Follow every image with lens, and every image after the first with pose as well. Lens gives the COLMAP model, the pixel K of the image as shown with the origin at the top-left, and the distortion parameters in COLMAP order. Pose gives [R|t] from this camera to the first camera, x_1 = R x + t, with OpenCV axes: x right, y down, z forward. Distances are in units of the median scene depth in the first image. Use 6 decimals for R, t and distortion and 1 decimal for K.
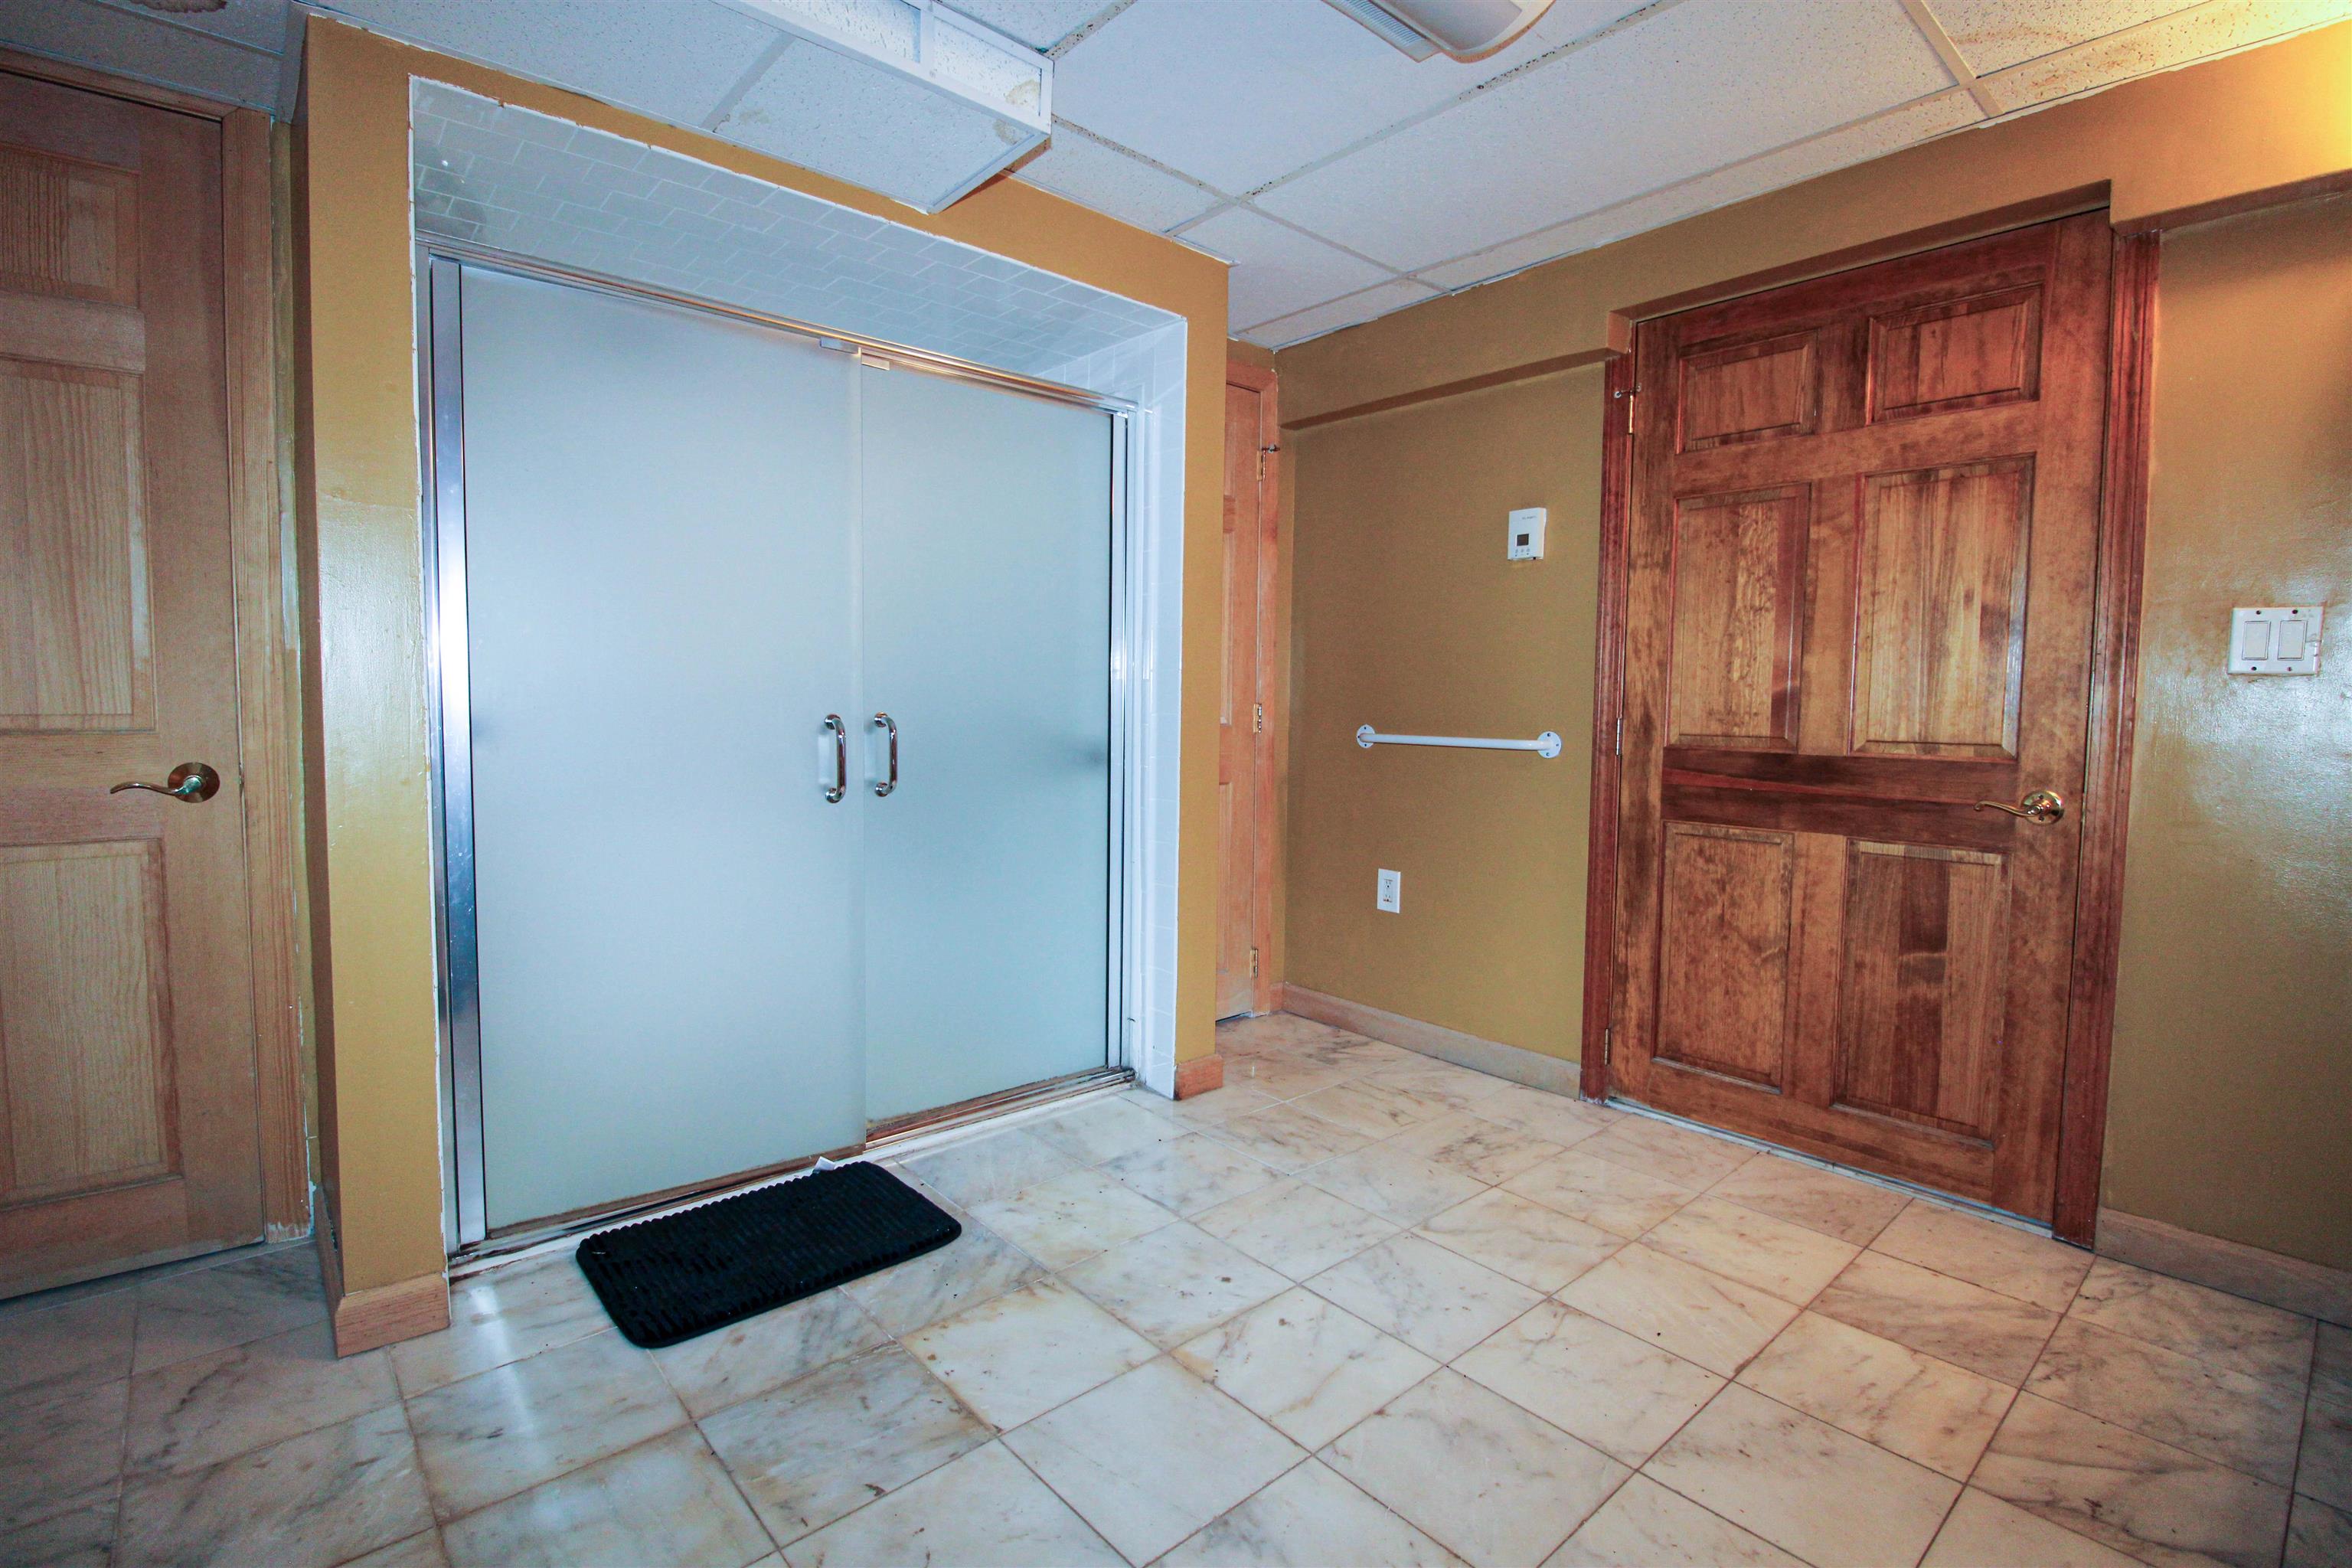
lens RADIAL K [[1089.7, 0, 1188.3], [0, 1089.7, 777.7], [0, 0, 1]] dist [-0.016173, -0.004878]
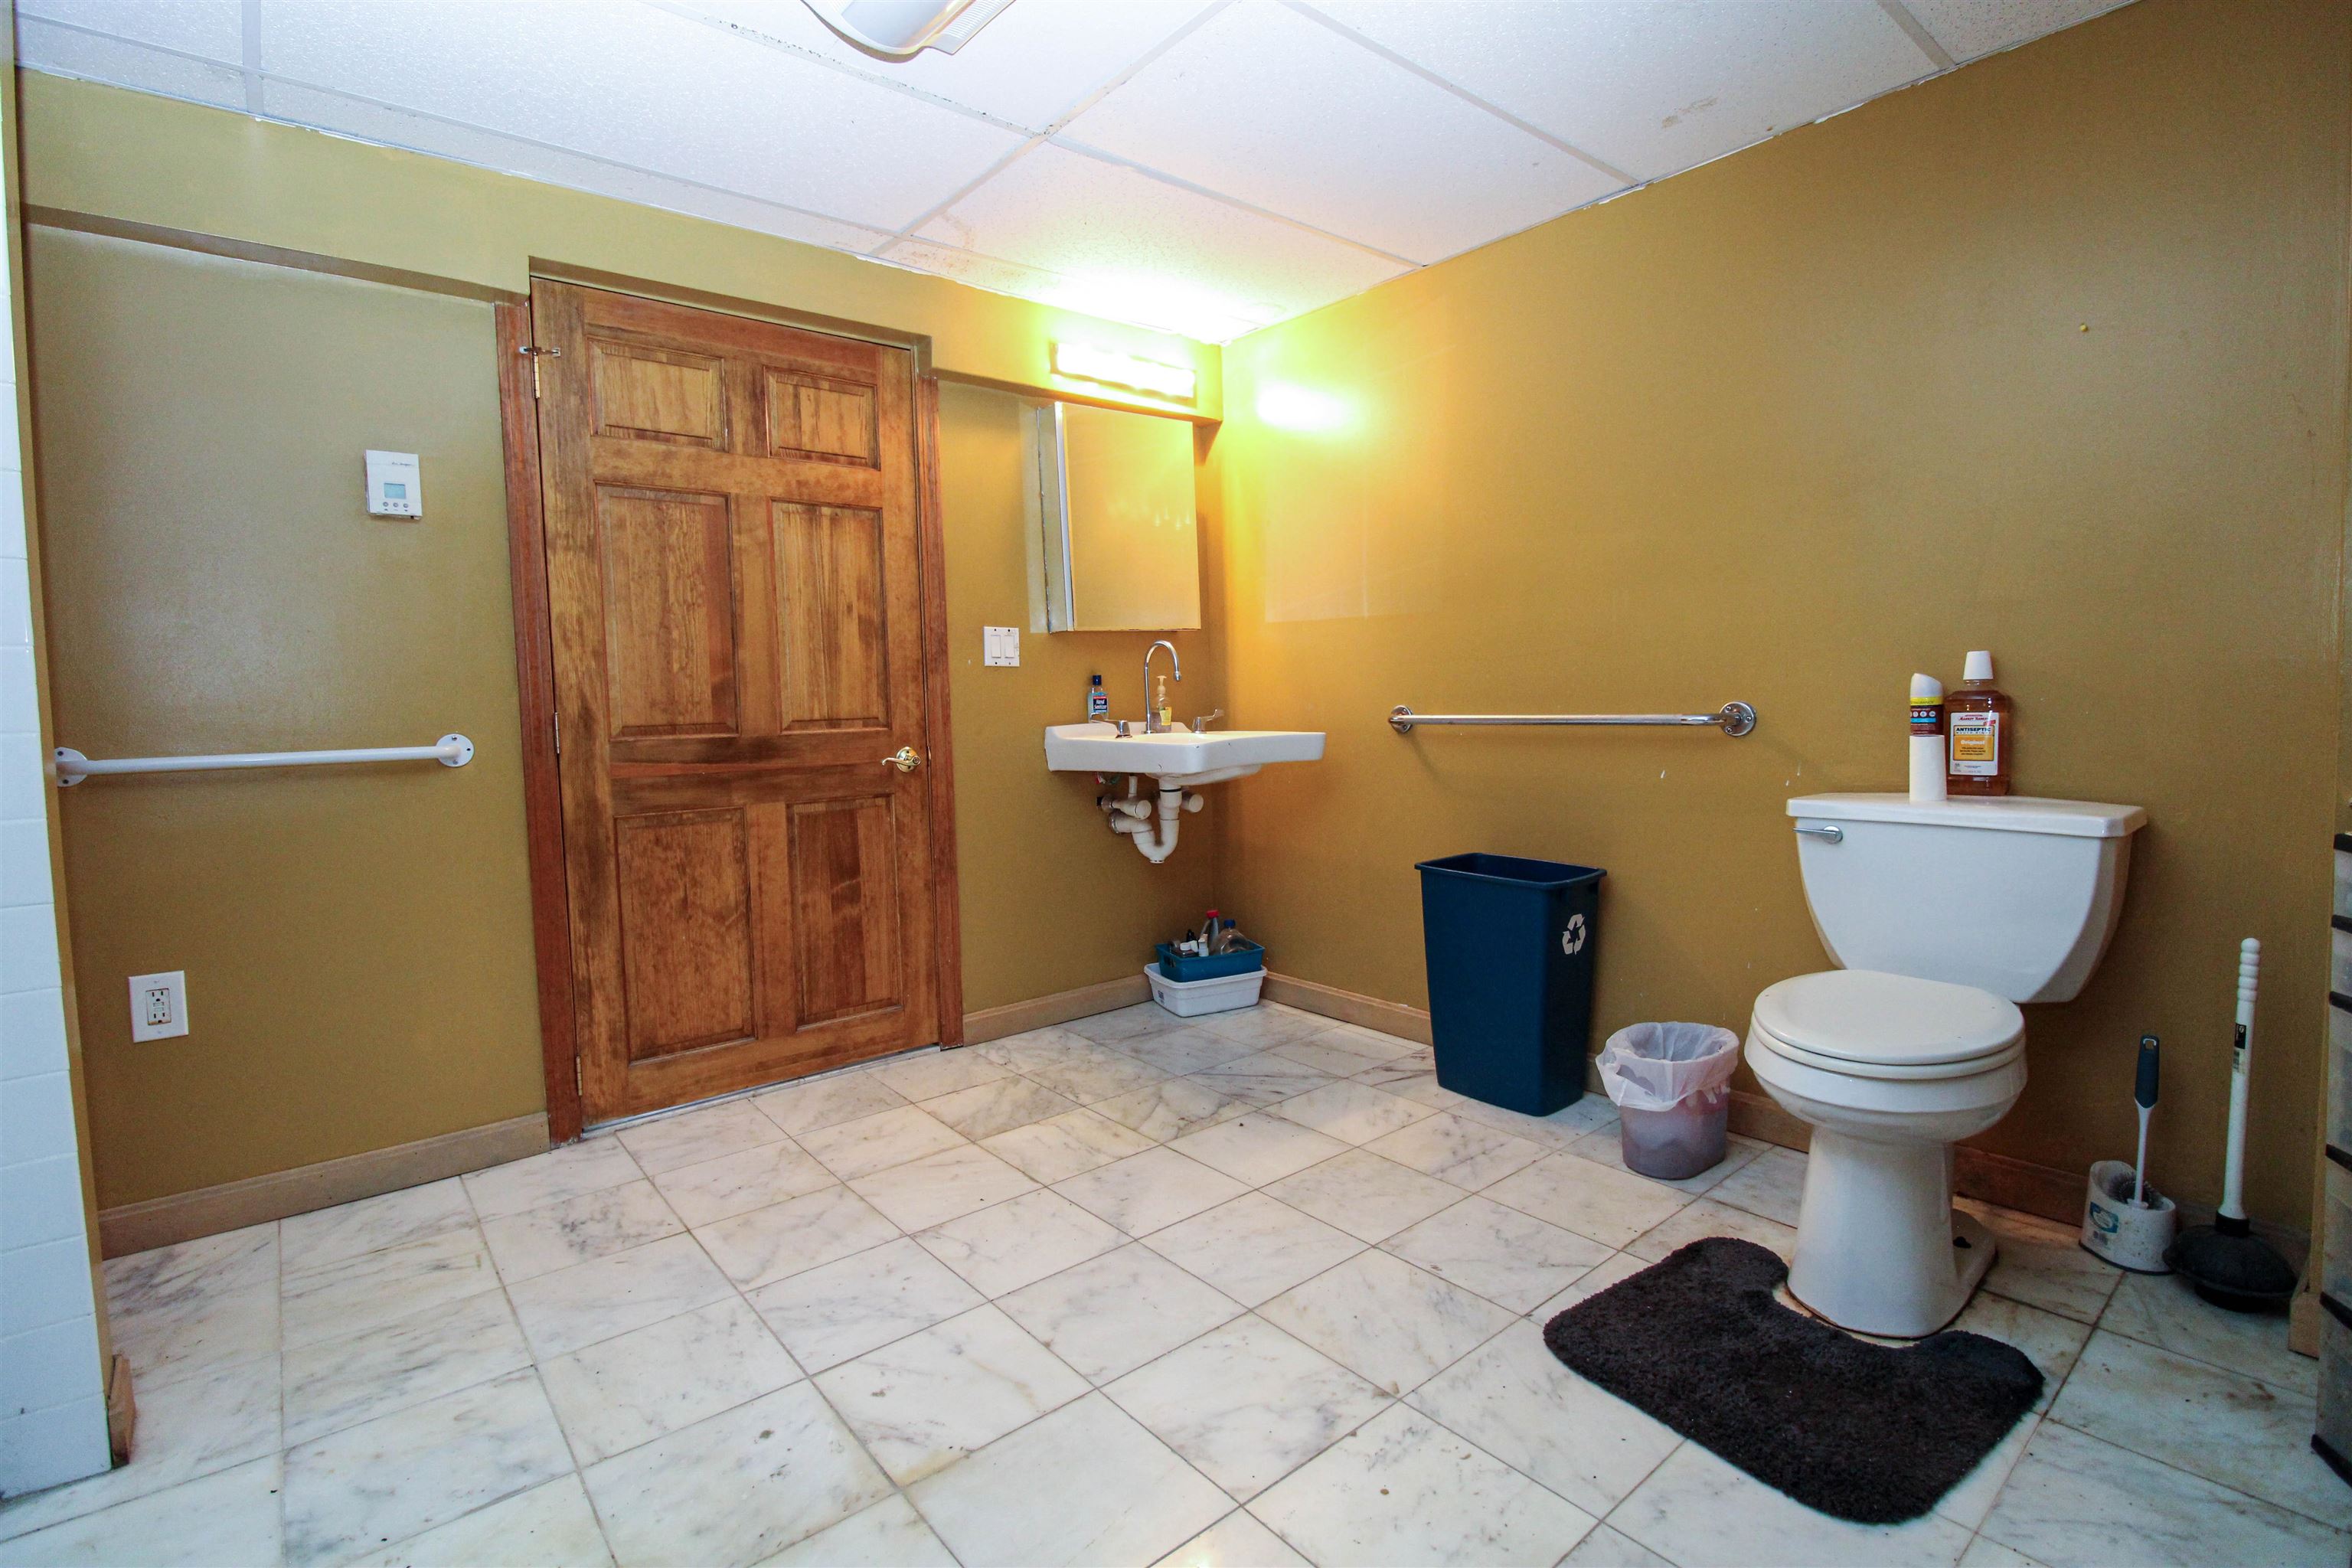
lens RADIAL K [[1089.7, 0, 1189.2], [0, 1089.7, 772.5], [0, 0, 1]] dist [-0.016173, -0.004878]
pose [[0.019760, -0.086064, 0.996094, -0.563153], [0.095079, 0.991935, 0.083818, -0.035659], [-0.995274, 0.093052, 0.027783, 0.518336]]
